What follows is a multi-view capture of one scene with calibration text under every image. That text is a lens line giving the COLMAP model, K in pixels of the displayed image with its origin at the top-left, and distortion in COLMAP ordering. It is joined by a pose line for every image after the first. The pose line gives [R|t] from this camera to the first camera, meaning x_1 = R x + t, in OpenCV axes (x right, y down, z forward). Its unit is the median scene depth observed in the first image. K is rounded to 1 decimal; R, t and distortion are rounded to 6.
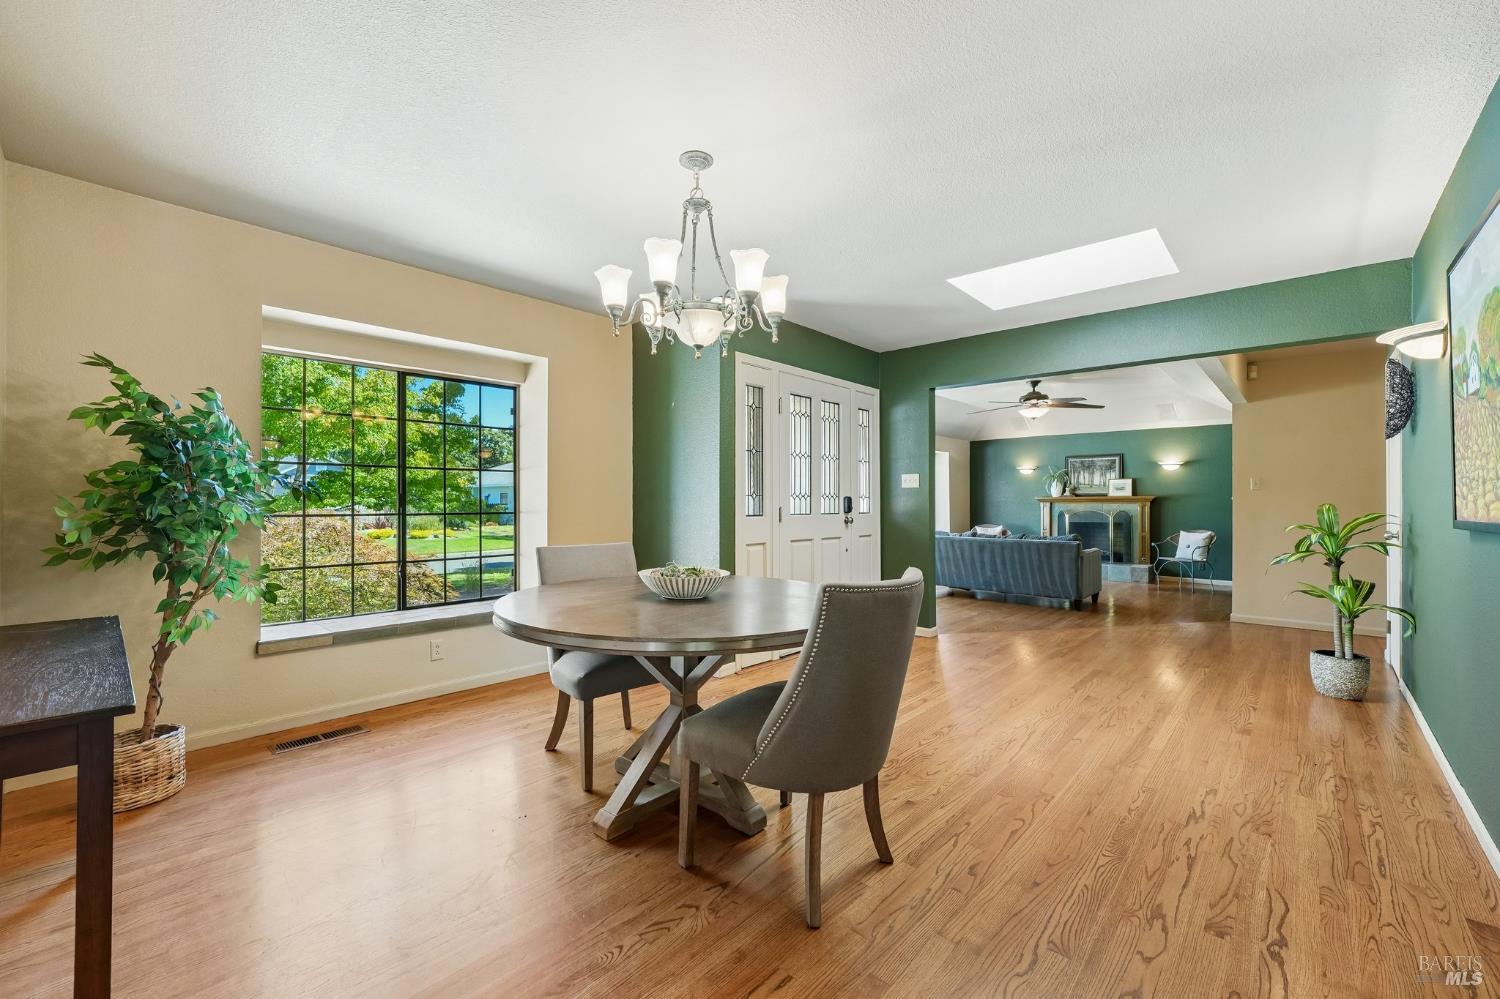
lens RADIAL K [[596.2, 0, 745.6], [0, 596.2, 492.6], [0, 0, 1]] dist [-0.014312, 0.002977]
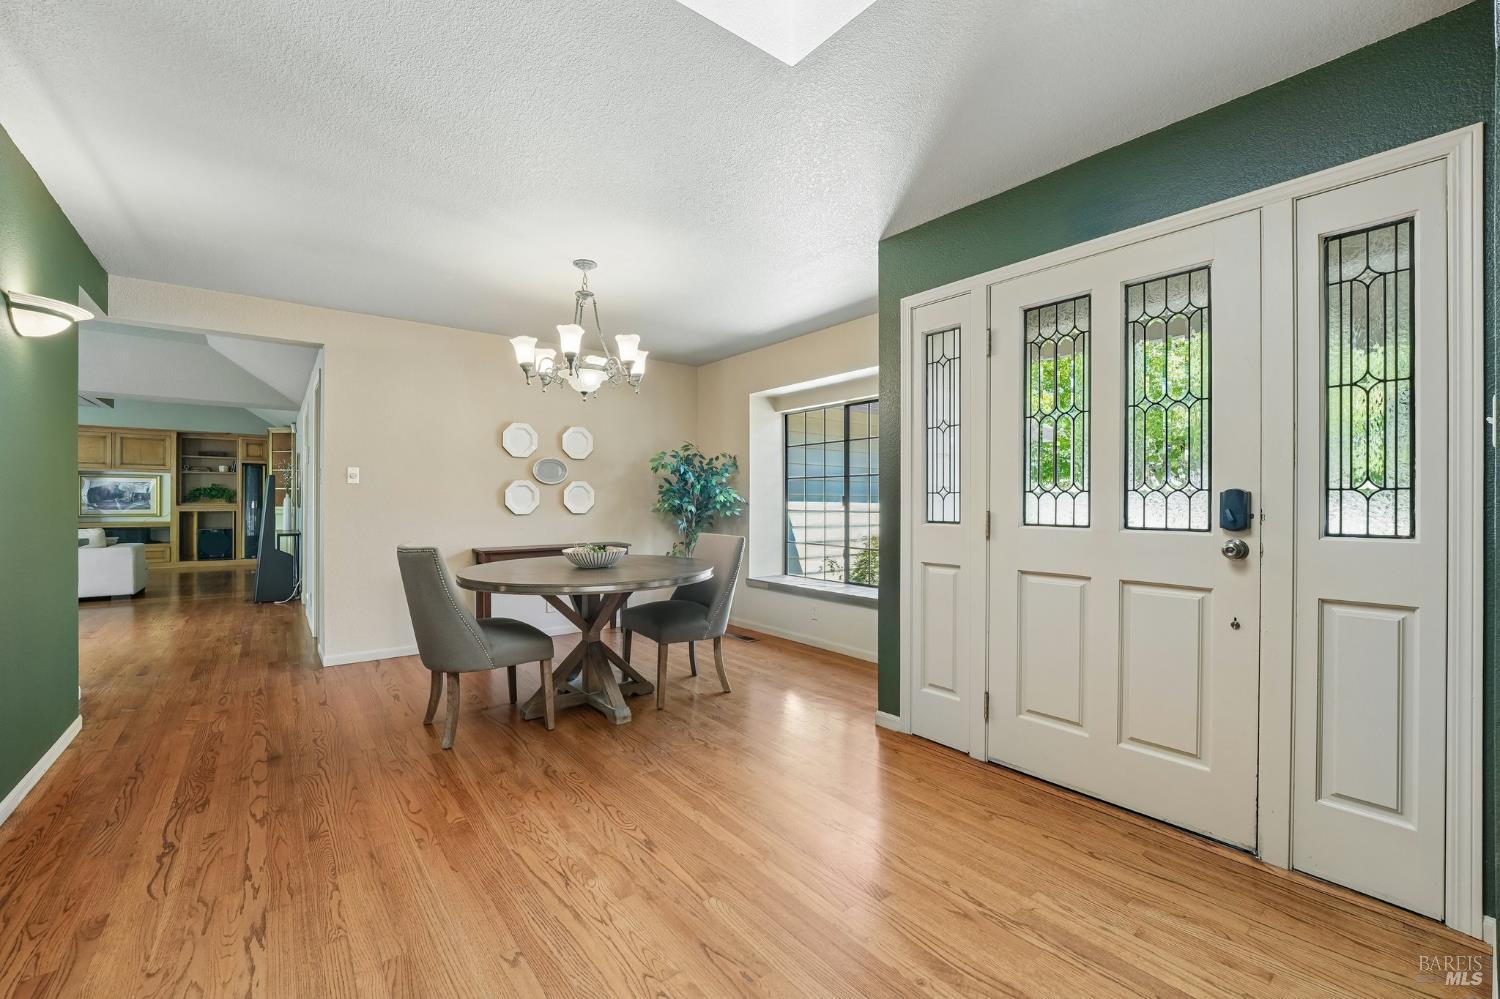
lens RADIAL K [[596.2, 0, 740.8], [0, 596.2, 498.5], [0, 0, 1]] dist [-0.014312, 0.002977]
pose [[-0.140774, -0.004479, -0.990032, 1.250364], [0.016913, 0.999833, -0.006928, 0.019870], [0.989897, -0.017720, -0.140675, 1.521569]]
